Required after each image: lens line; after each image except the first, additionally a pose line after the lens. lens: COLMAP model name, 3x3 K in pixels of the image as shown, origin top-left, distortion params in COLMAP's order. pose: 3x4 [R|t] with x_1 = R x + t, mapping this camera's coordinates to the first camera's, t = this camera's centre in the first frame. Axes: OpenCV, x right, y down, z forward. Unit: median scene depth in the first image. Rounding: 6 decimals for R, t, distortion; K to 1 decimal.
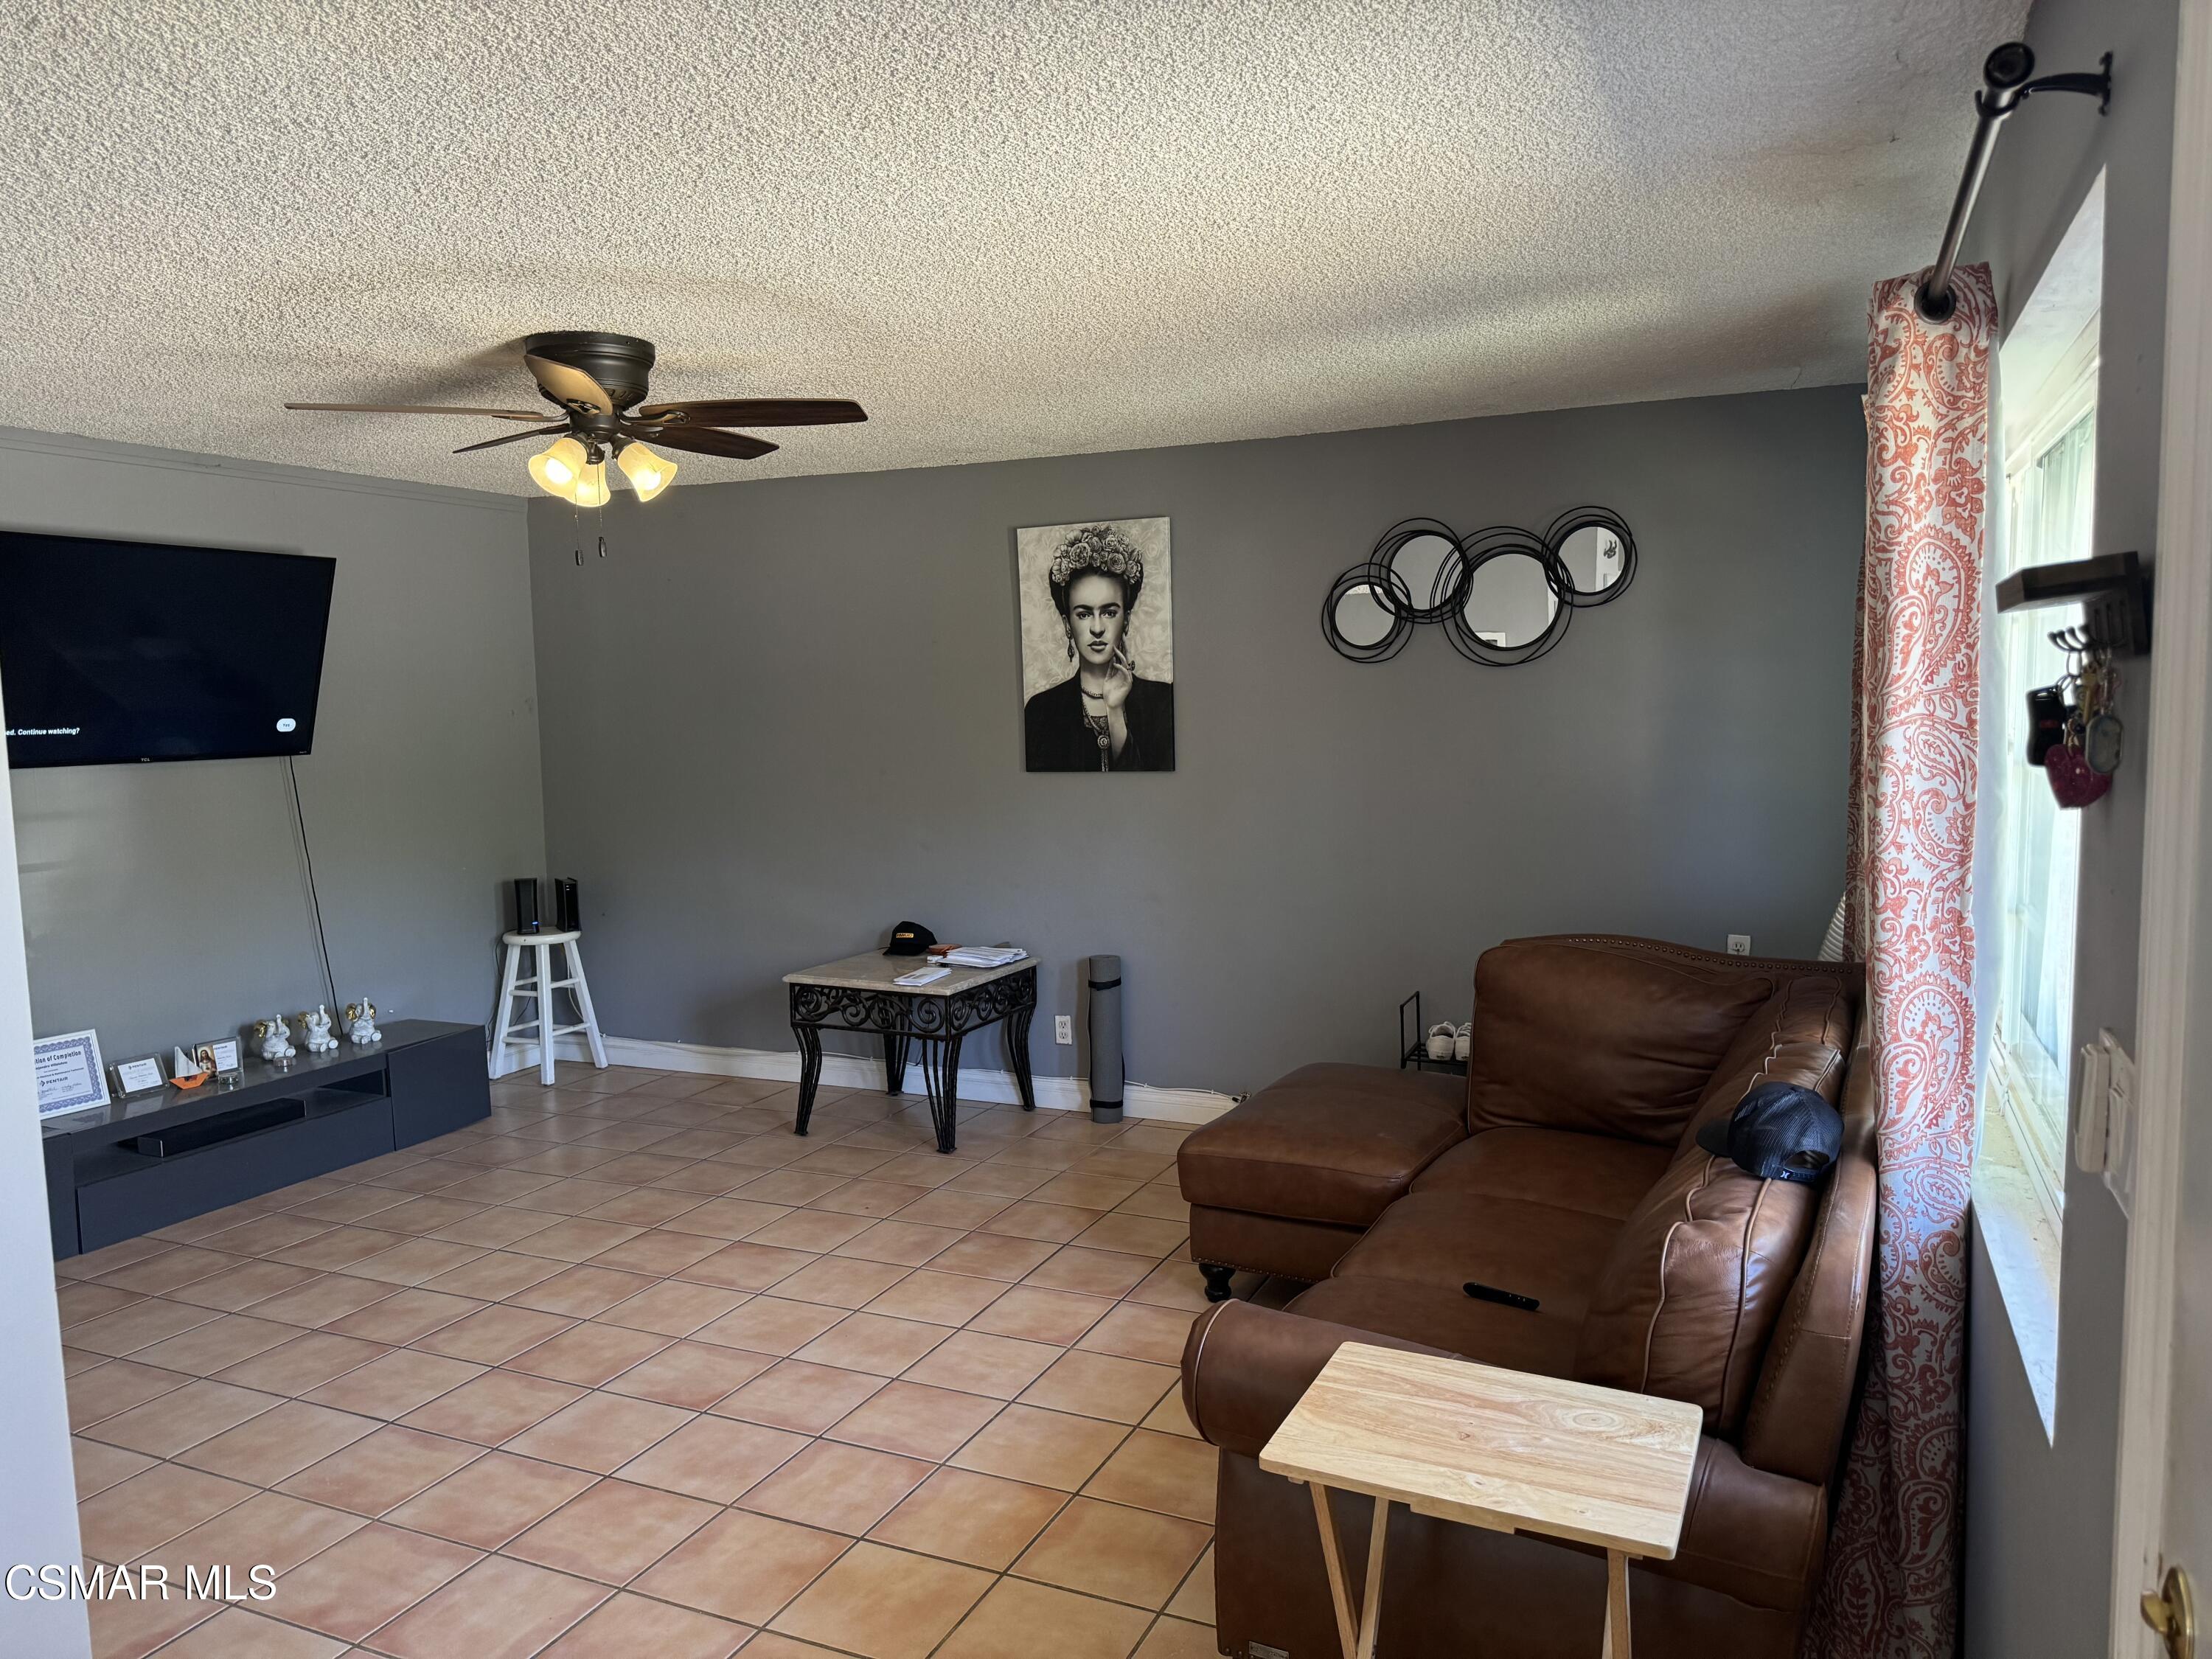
lens RADIAL K [[1540.4, 0, 1107.1], [0, 1540.4, 838.6], [0, 0, 1]] dist [0.084507, -0.135546]
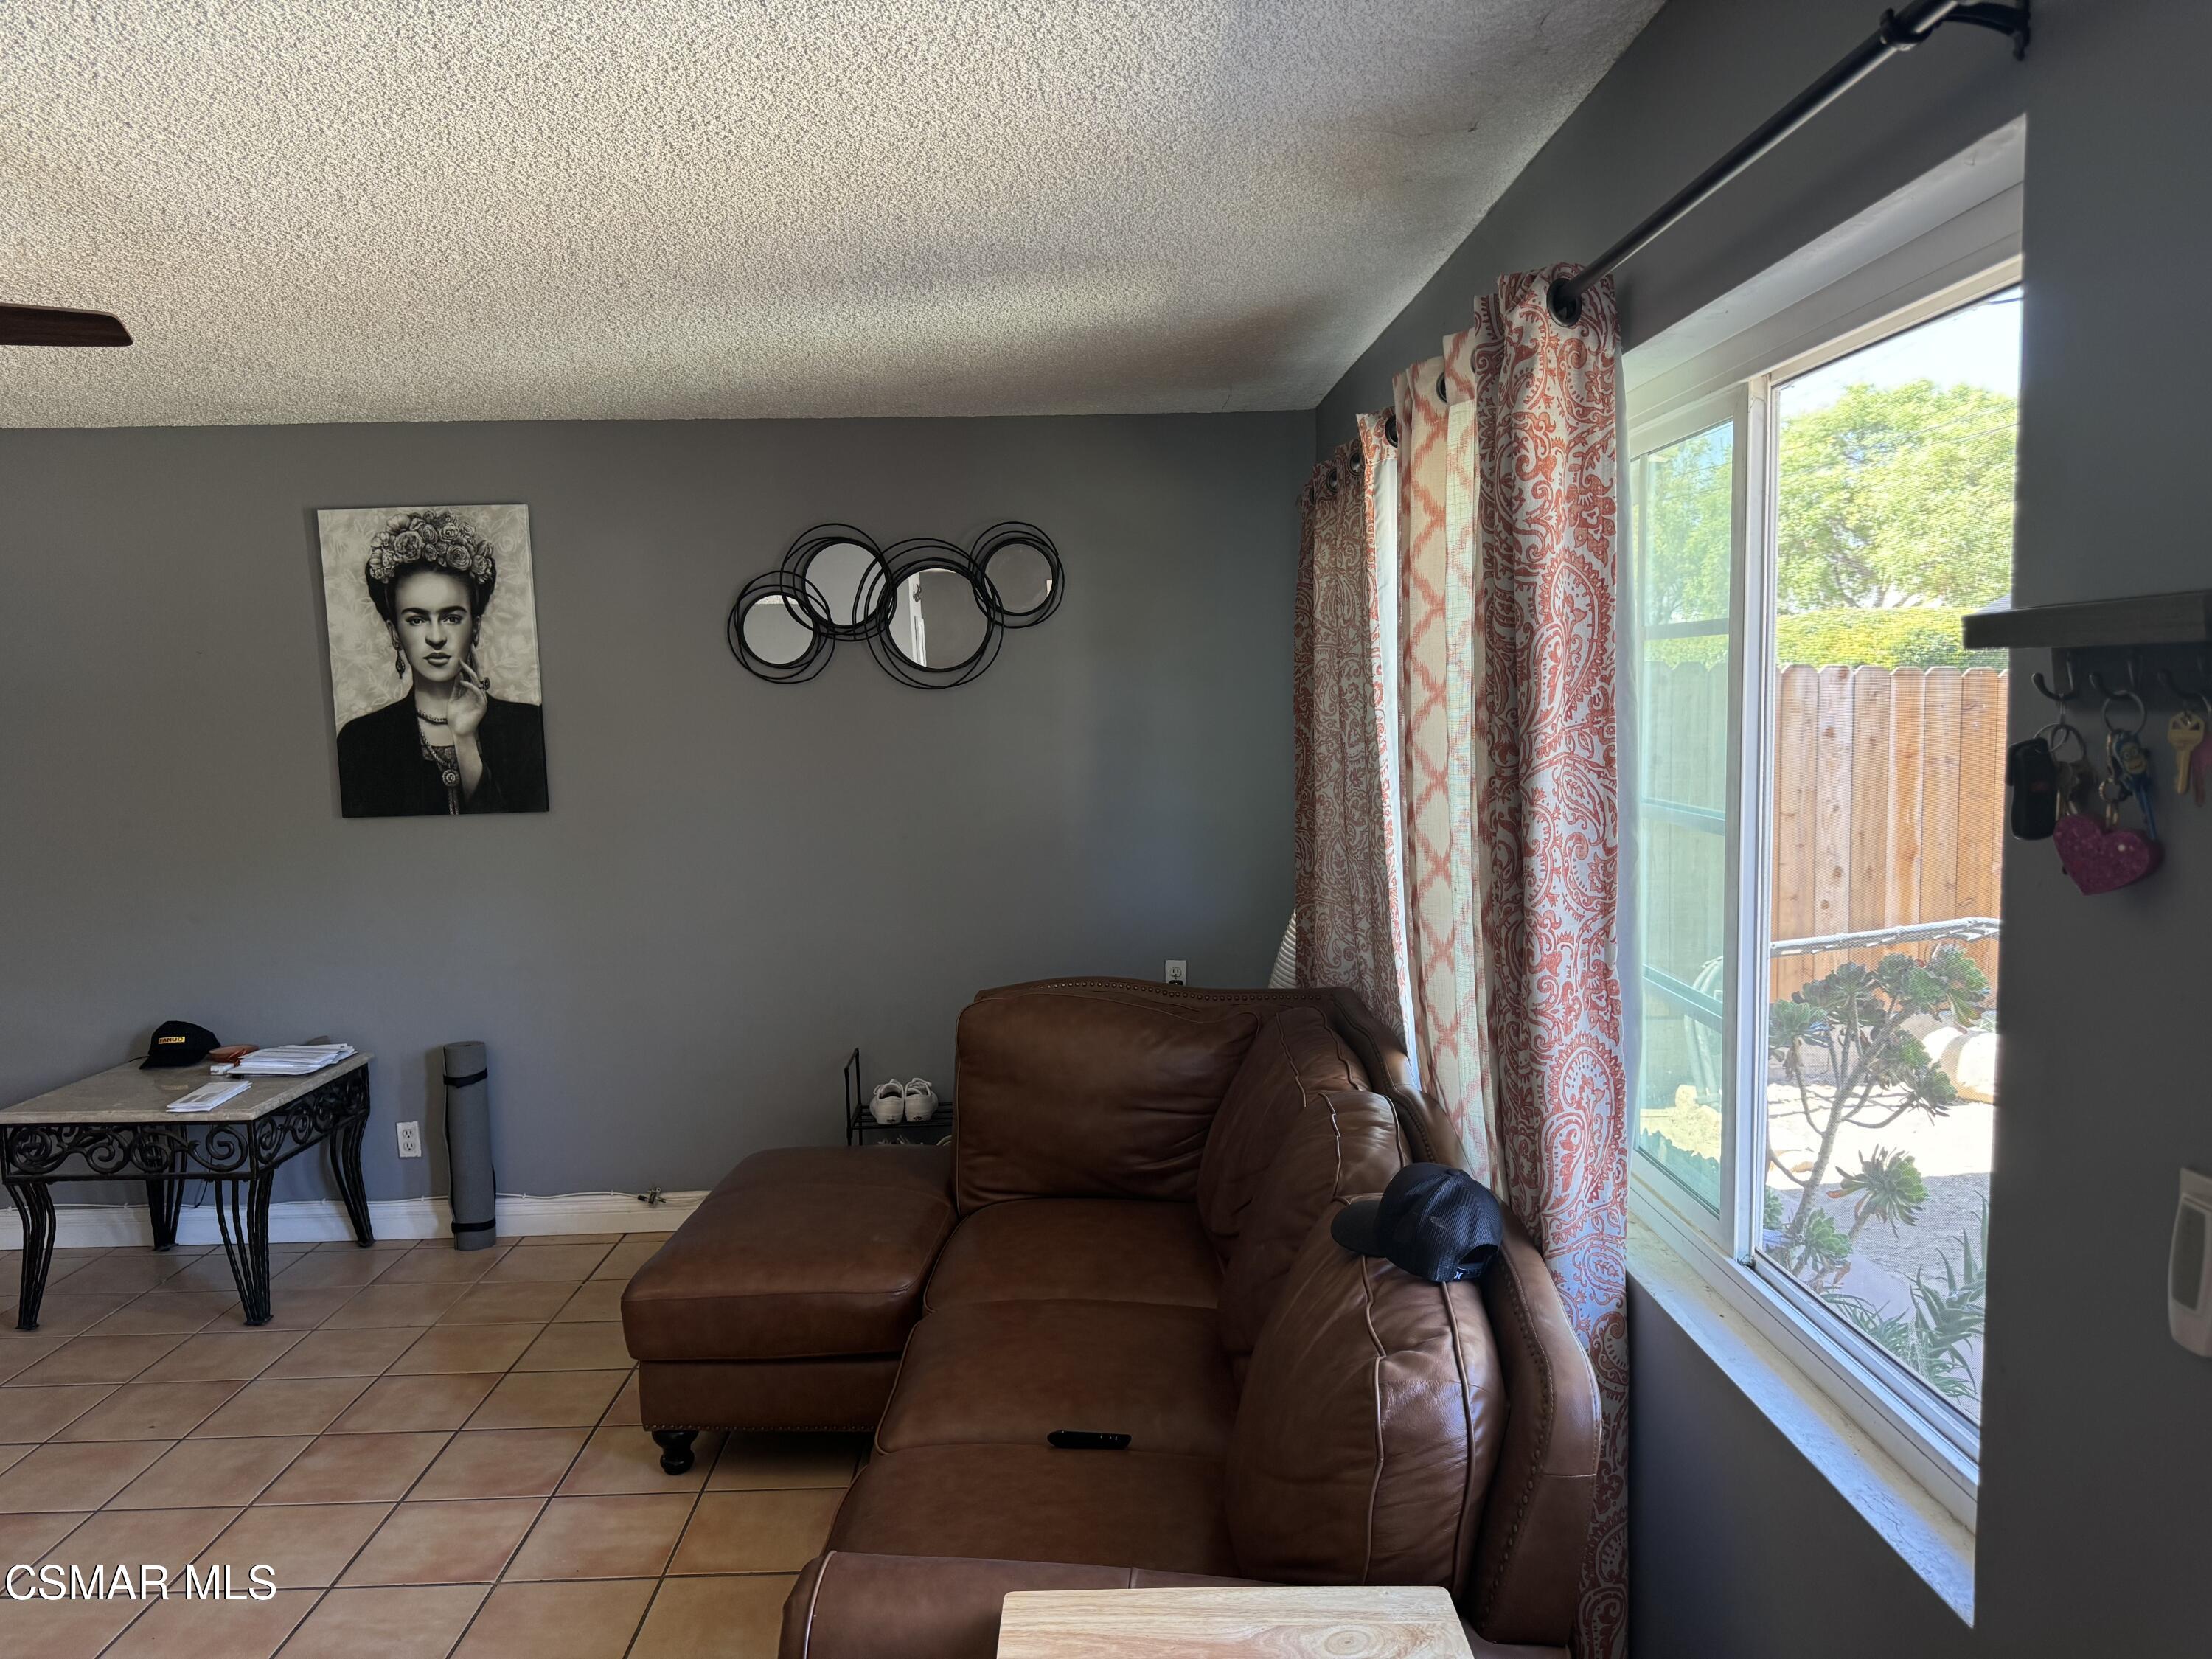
lens RADIAL K [[1540.4, 0, 1107.1], [0, 1540.4, 838.6], [0, 0, 1]] dist [0.084507, -0.135546]
pose [[0.900387, -0.042279, 0.433032, -0.056140], [0.045643, 0.998954, 0.002628, -0.020916], [-0.432690, 0.017399, 0.901375, 0.140048]]
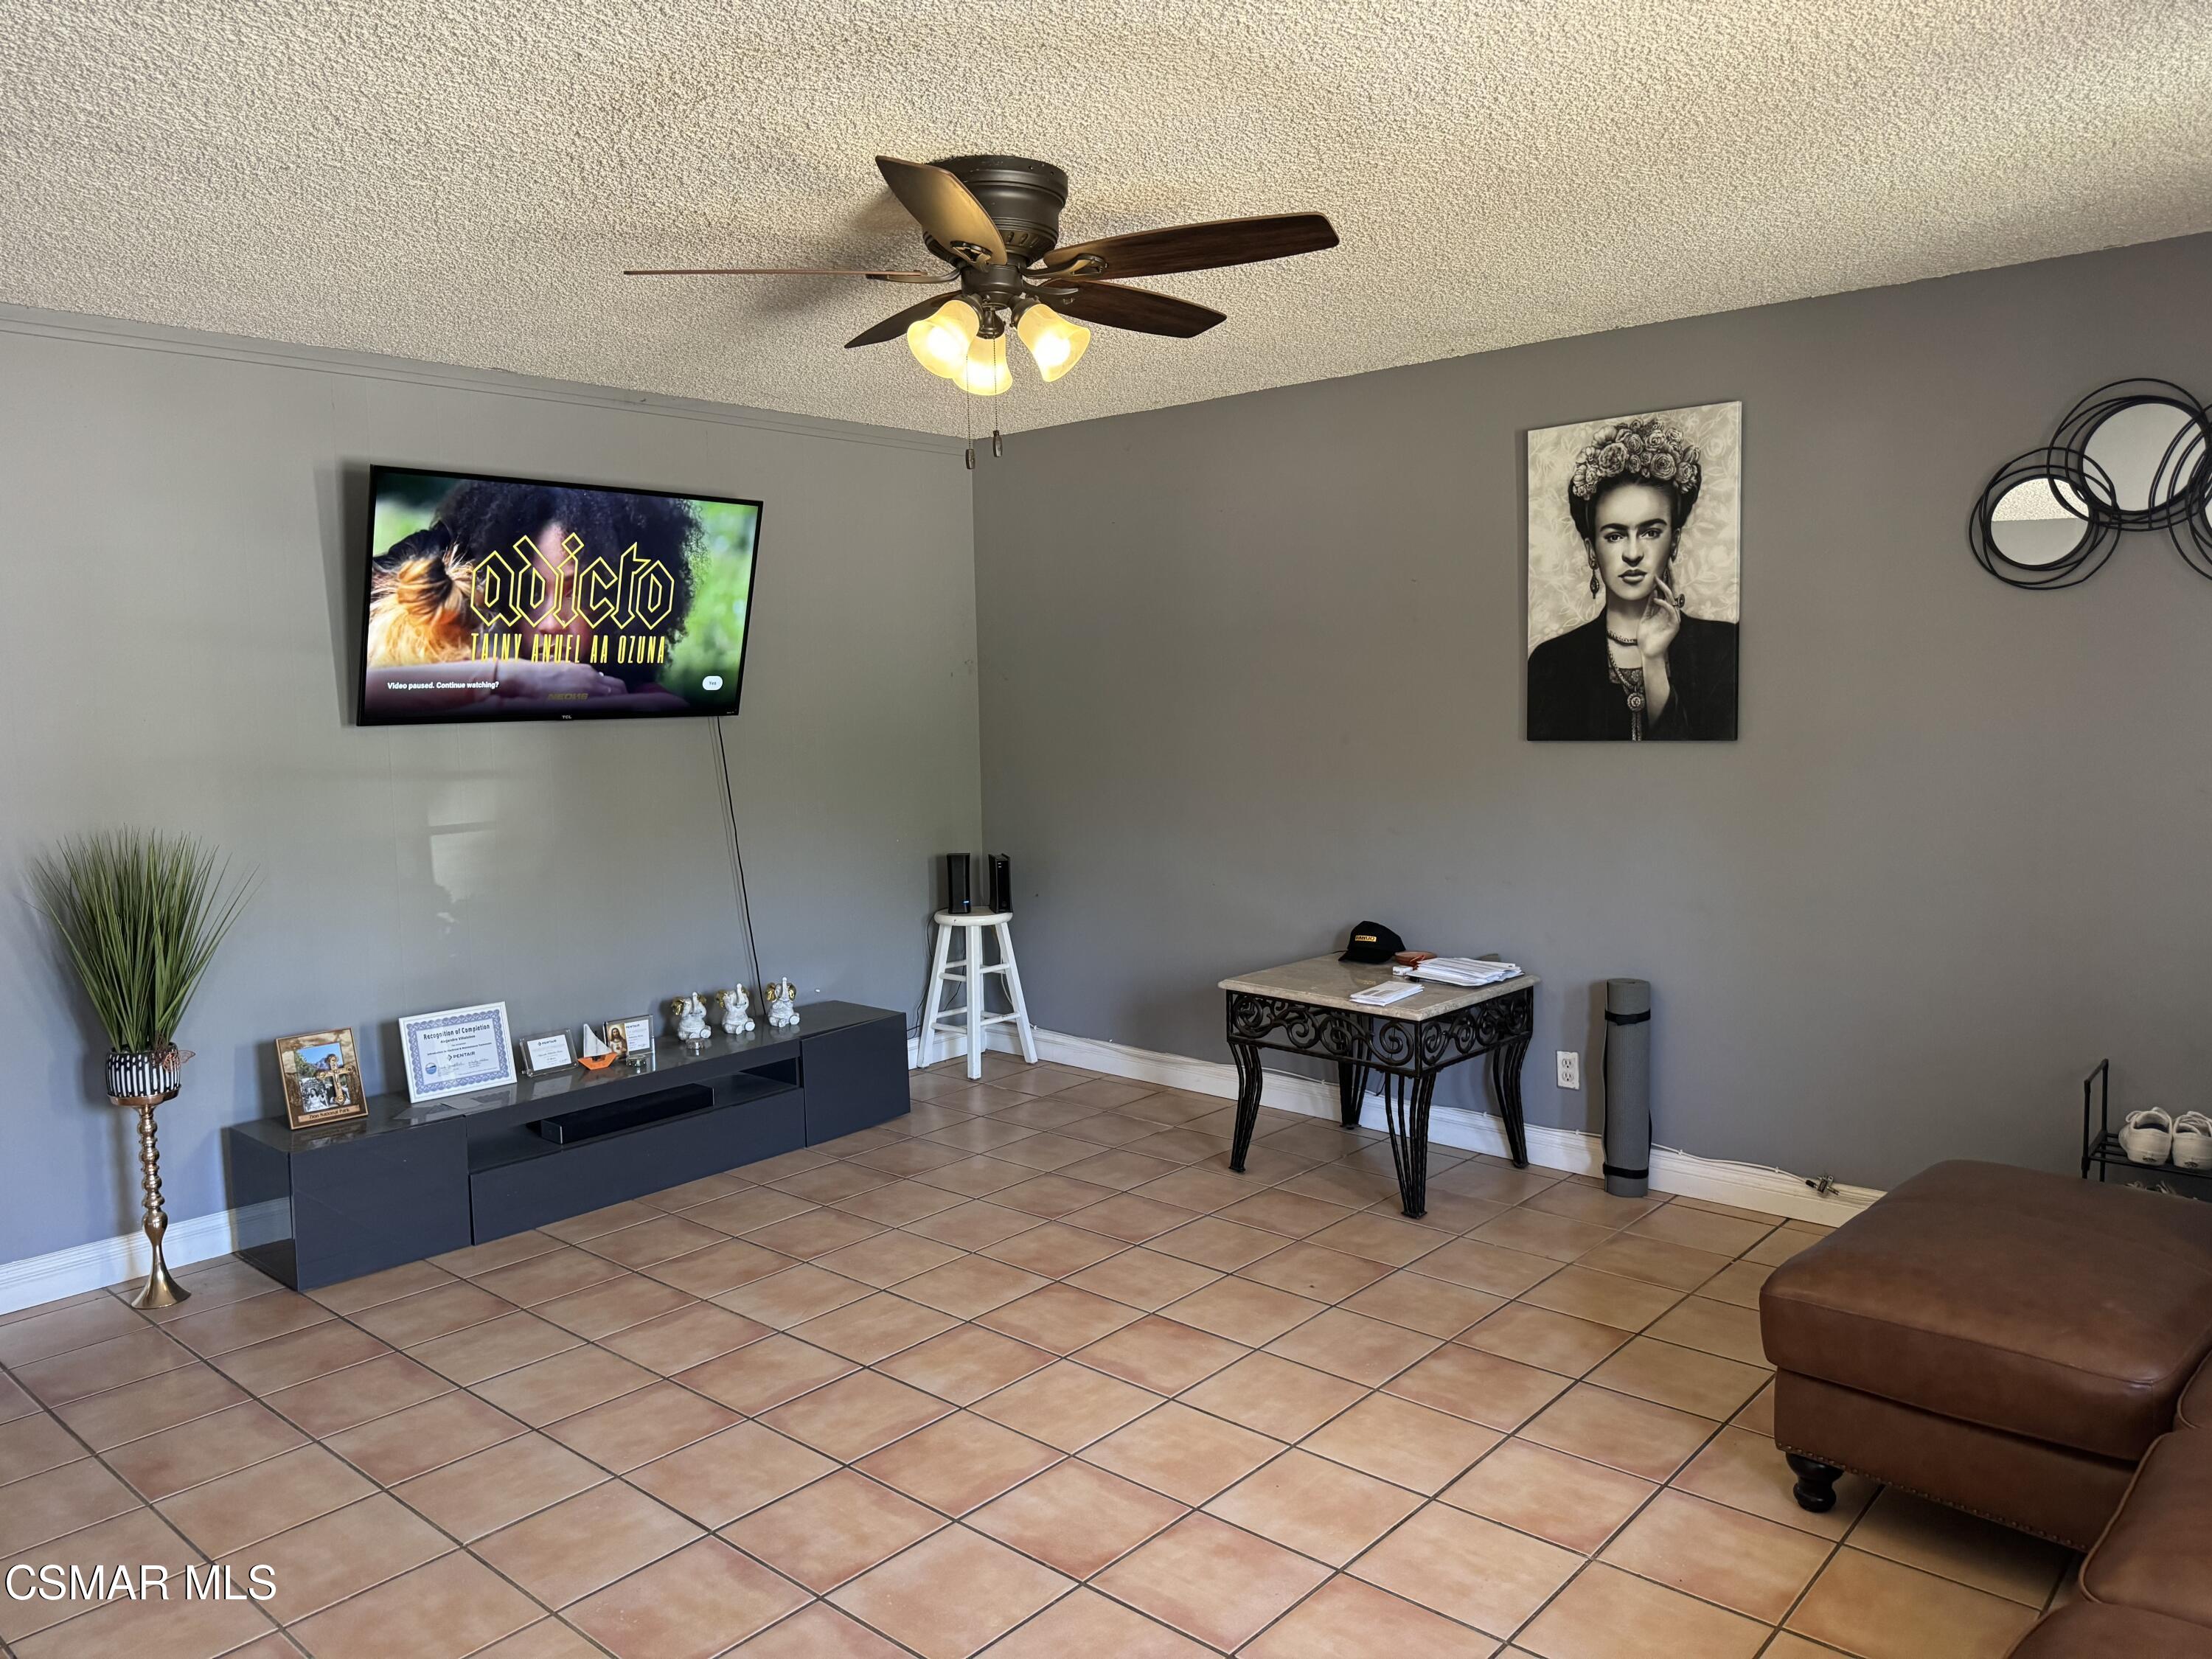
lens RADIAL K [[1540.4, 0, 1107.1], [0, 1540.4, 838.6], [0, 0, 1]] dist [0.084507, -0.135546]
pose [[0.955085, 0.029310, -0.294878, -0.028115], [-0.025288, 0.999528, 0.017445, -0.001960], [0.295250, -0.009204, 0.955376, 0.216545]]
